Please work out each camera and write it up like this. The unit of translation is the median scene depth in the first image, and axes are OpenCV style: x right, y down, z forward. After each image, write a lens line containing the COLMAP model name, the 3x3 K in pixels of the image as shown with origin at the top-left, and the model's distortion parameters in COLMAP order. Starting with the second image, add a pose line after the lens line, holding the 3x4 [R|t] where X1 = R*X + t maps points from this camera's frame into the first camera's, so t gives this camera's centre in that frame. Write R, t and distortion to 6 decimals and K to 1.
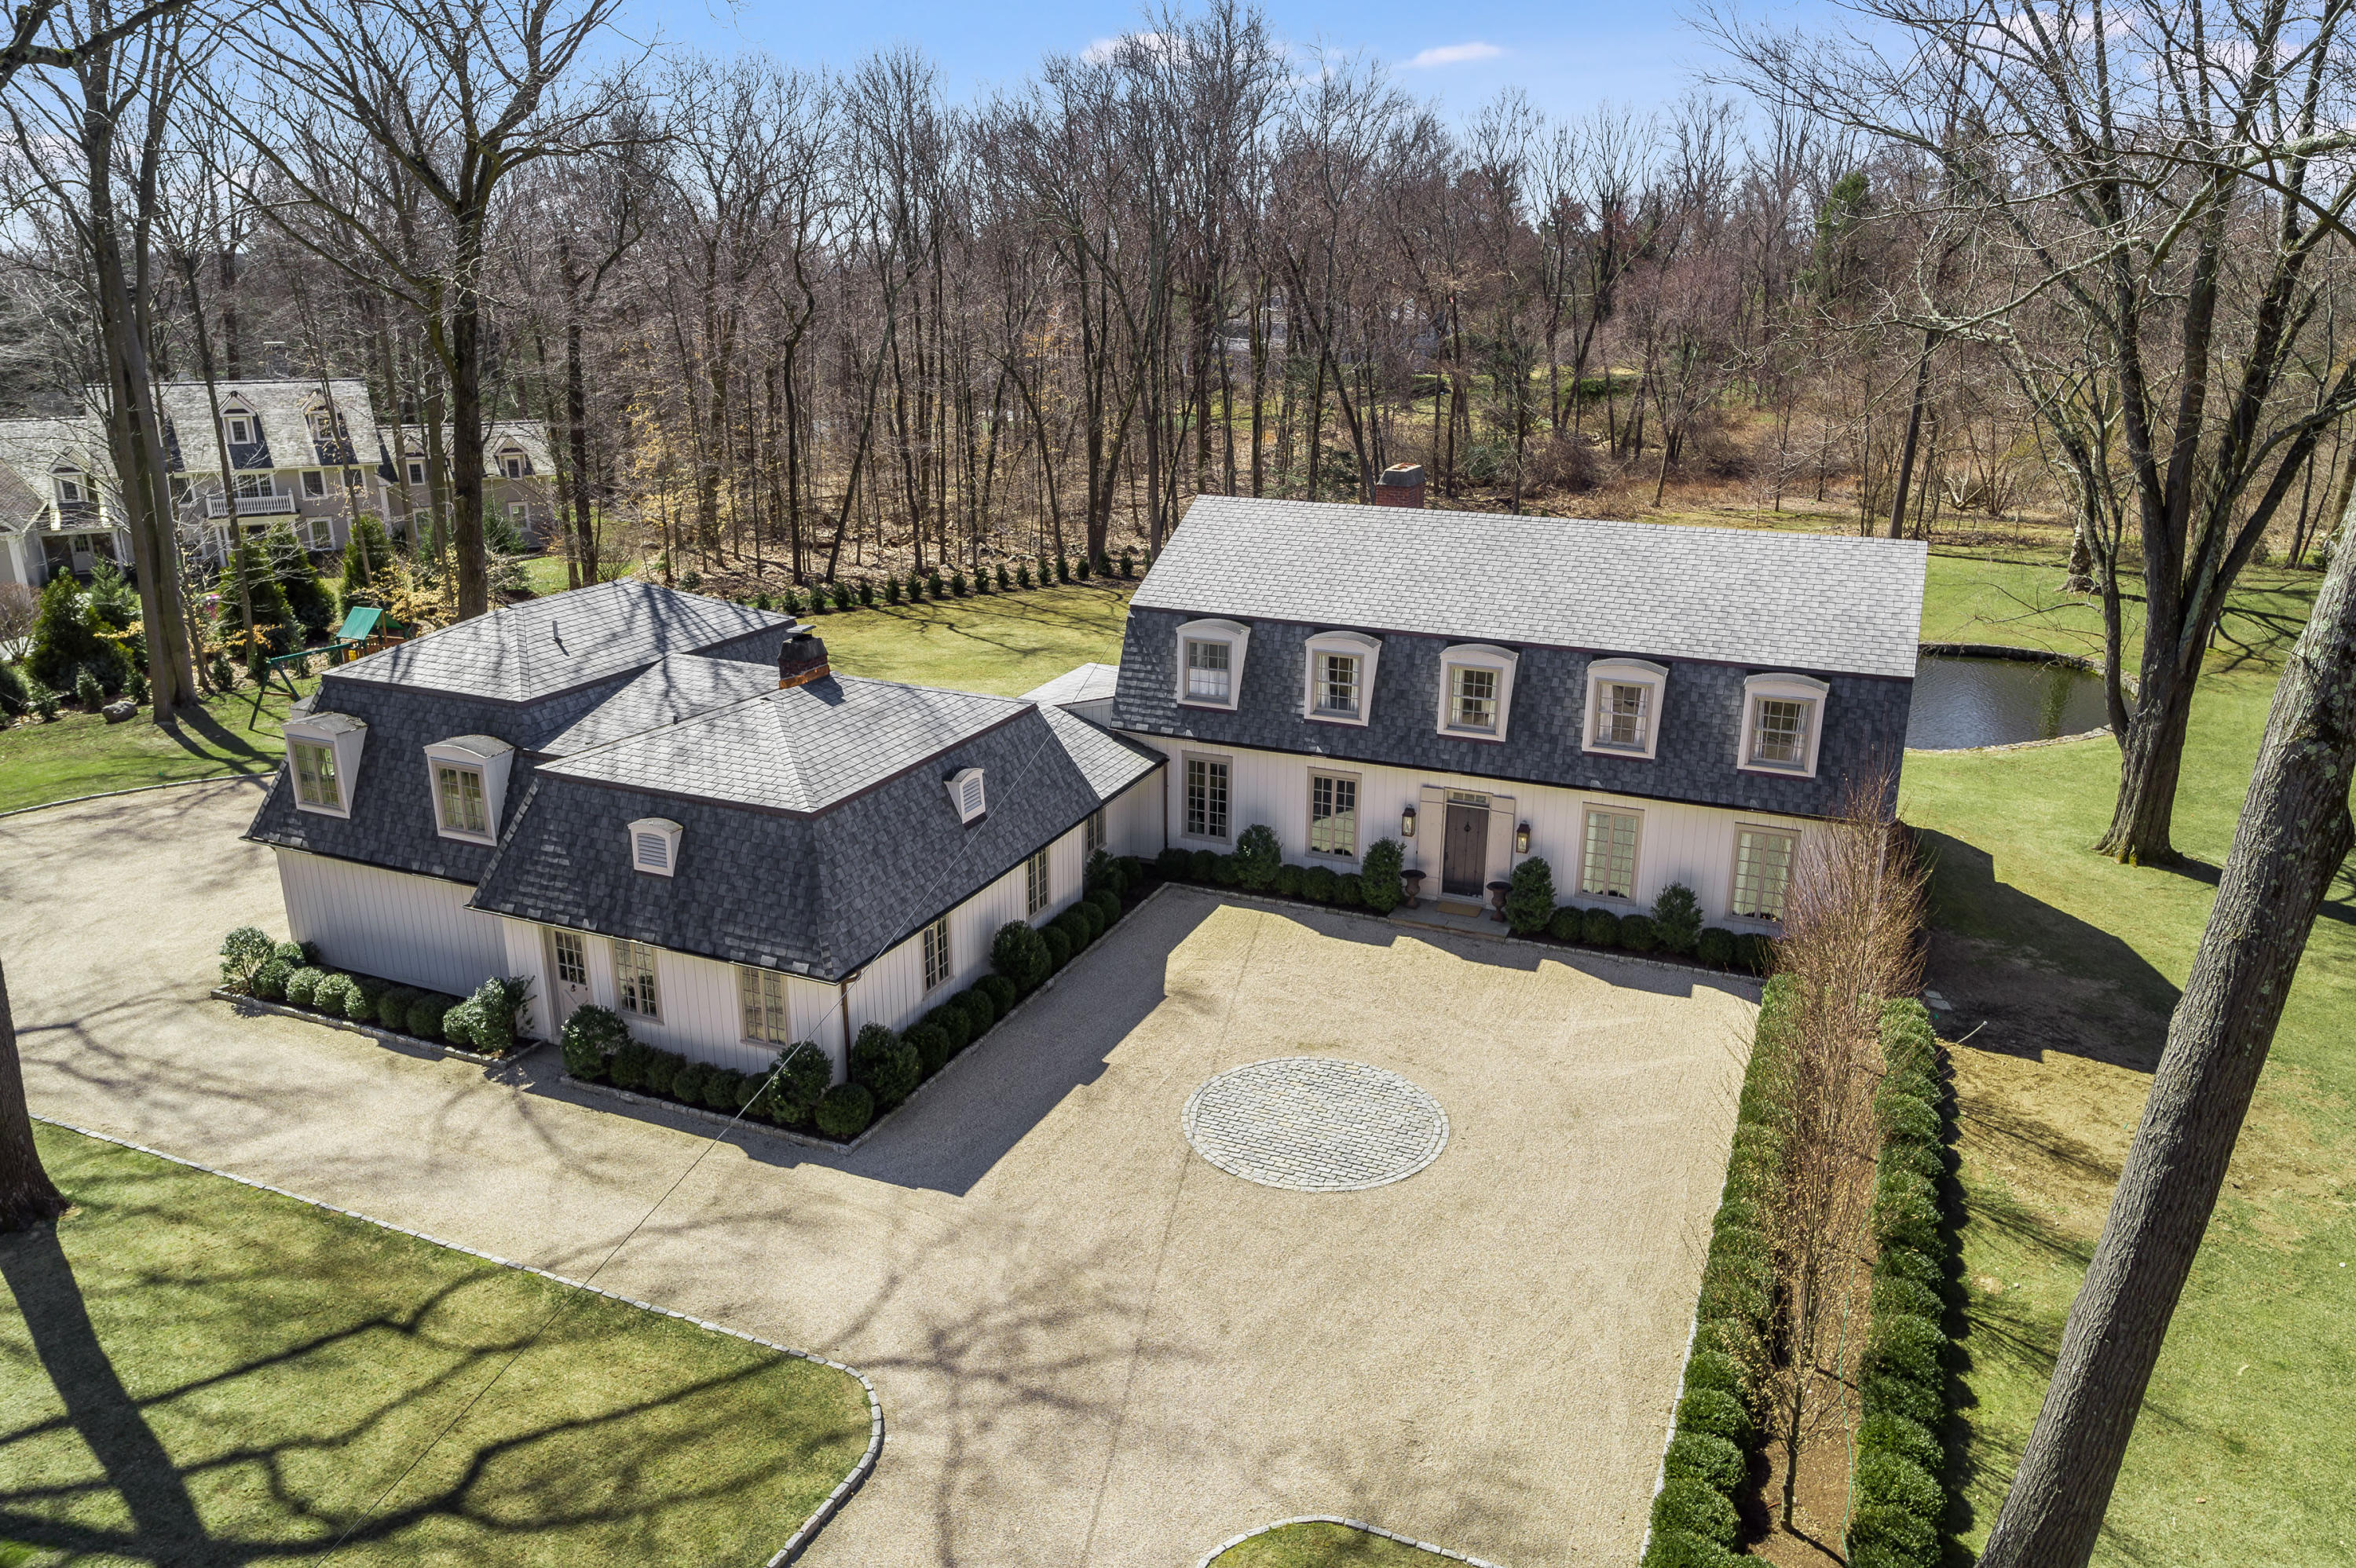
lens RADIAL K [[1594.5, 0, 1178.0], [0, 1594.5, 784.0], [0, 0, 1]] dist [-0.006765, -0.002202]
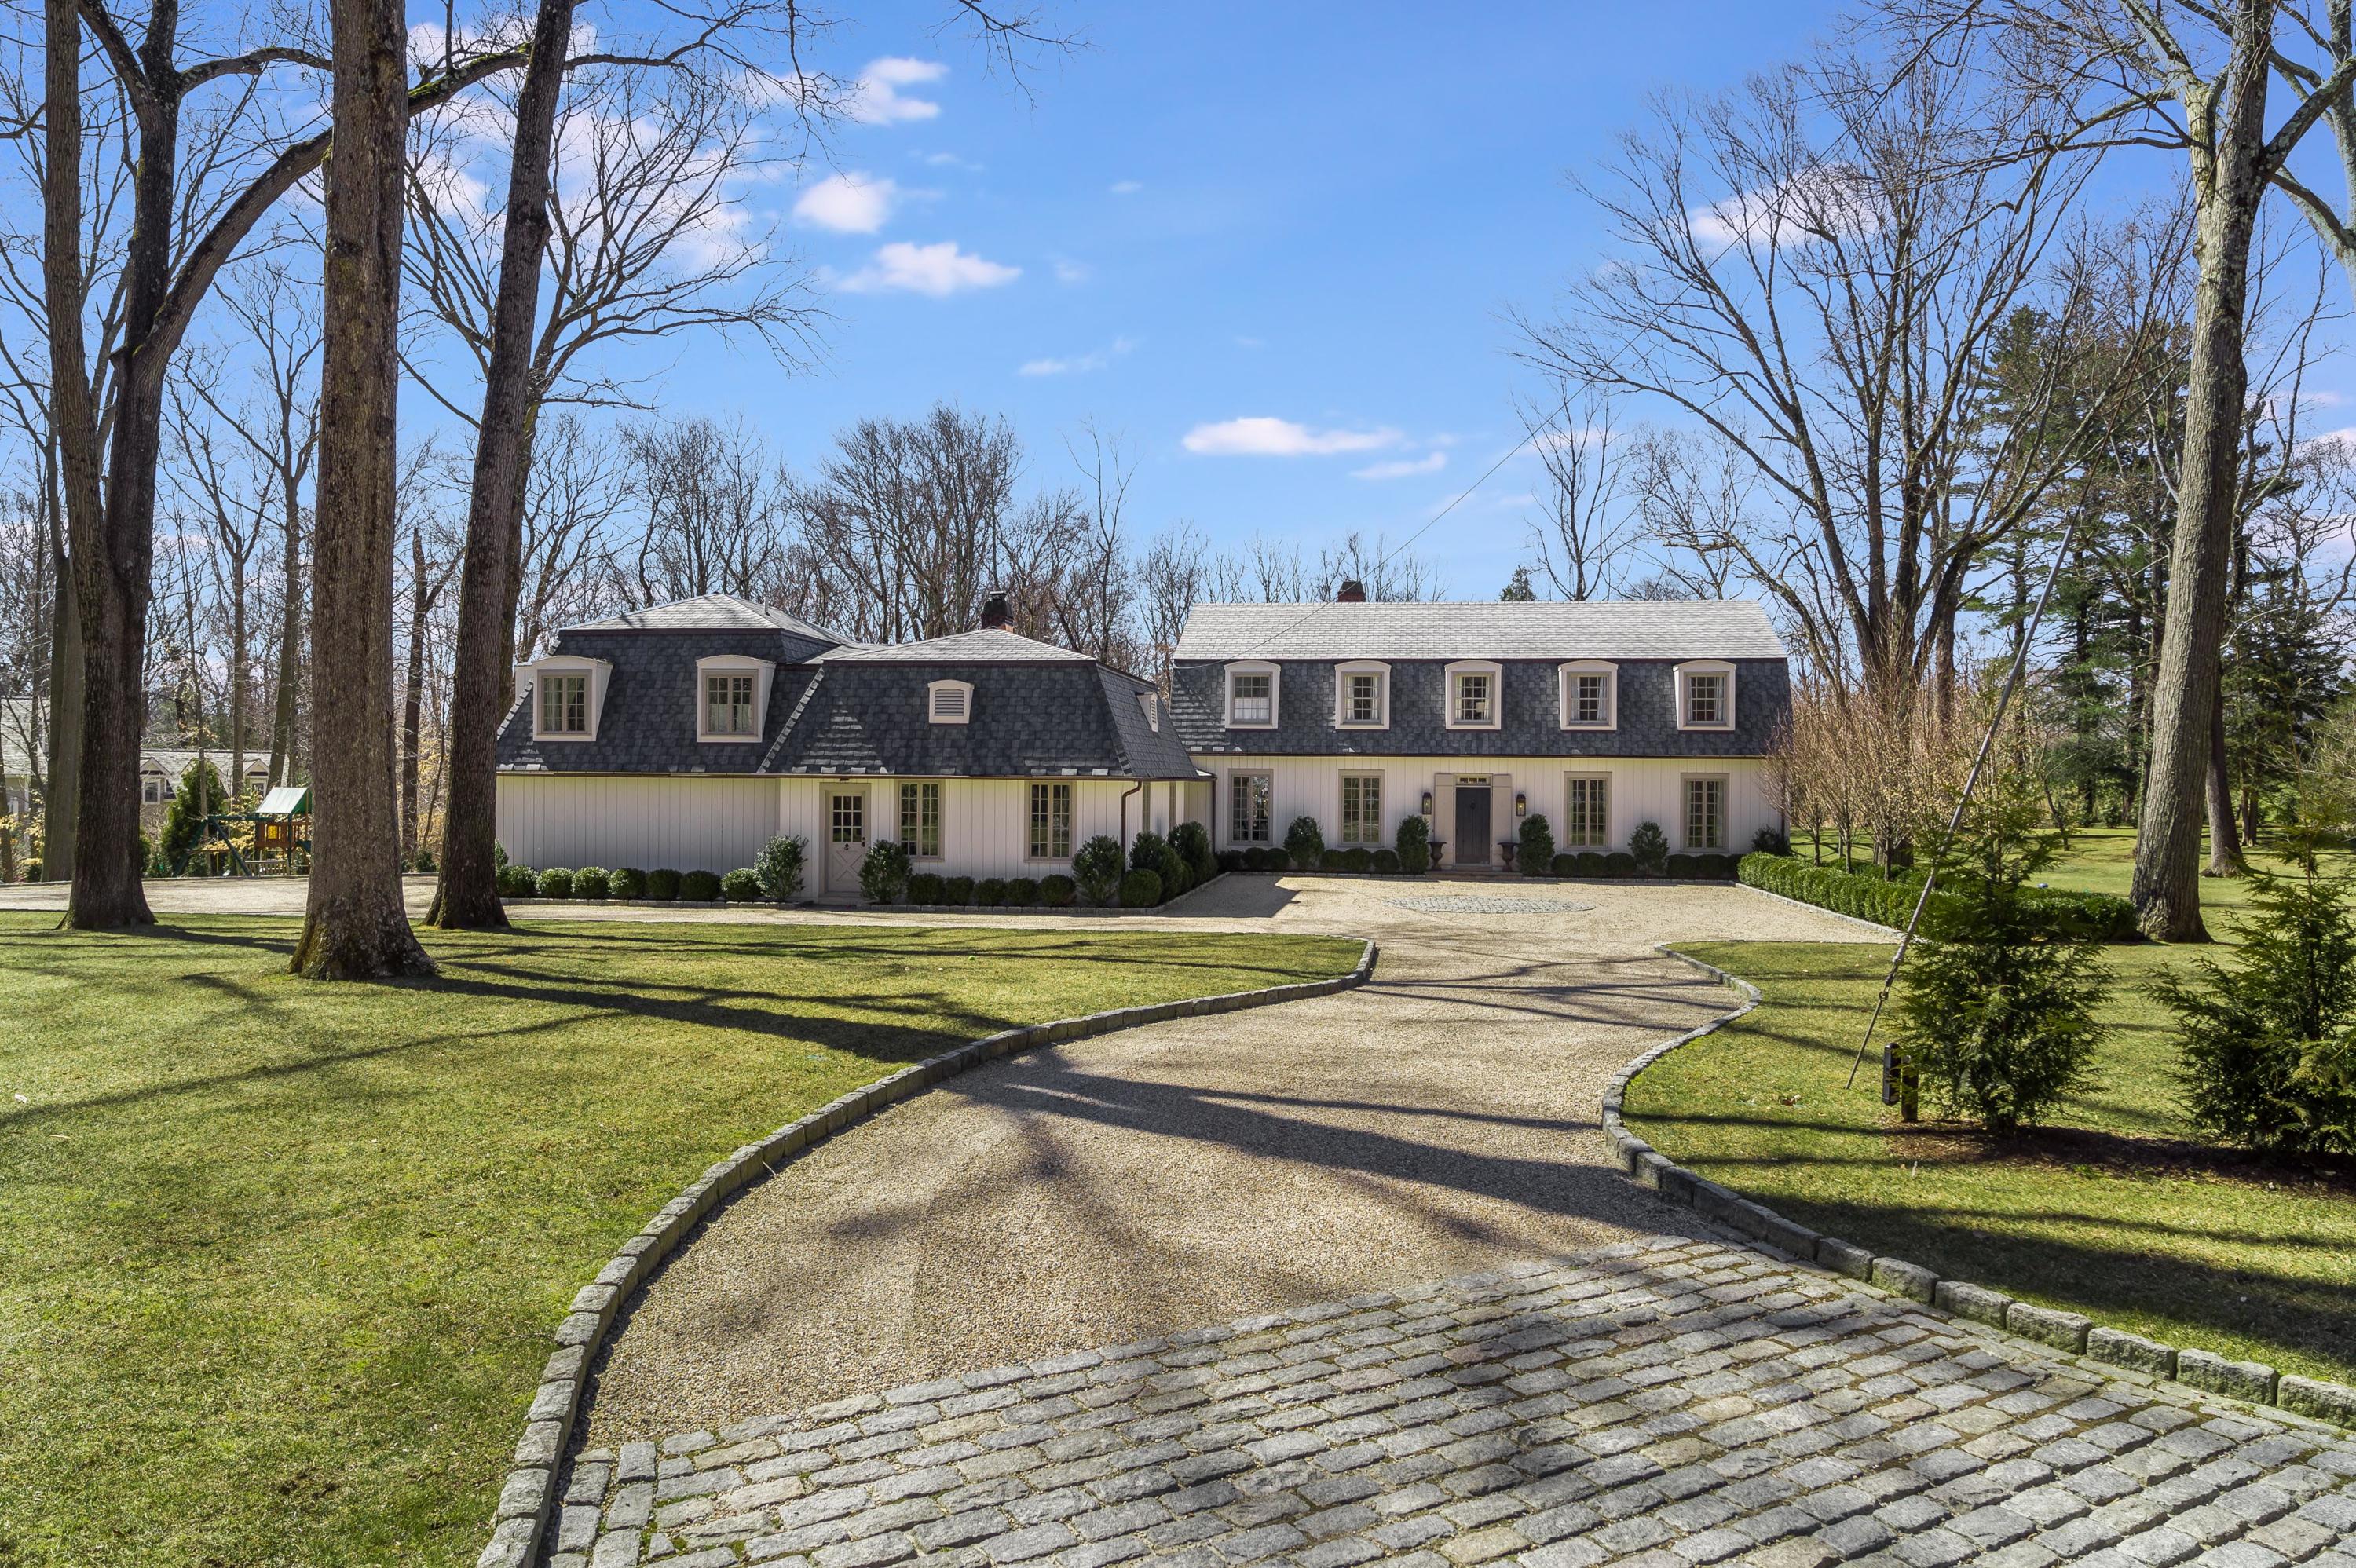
lens RADIAL K [[1606.5, 0, 1180.1], [0, 1606.5, 804.5], [0, 0, 1]] dist [0.004485, 0.002766]
pose [[0.964533, -0.001056, 0.263959, -0.377821], [0.078762, 0.955590, -0.283980, 0.370616], [-0.251936, 0.294698, 0.921782, -0.109427]]
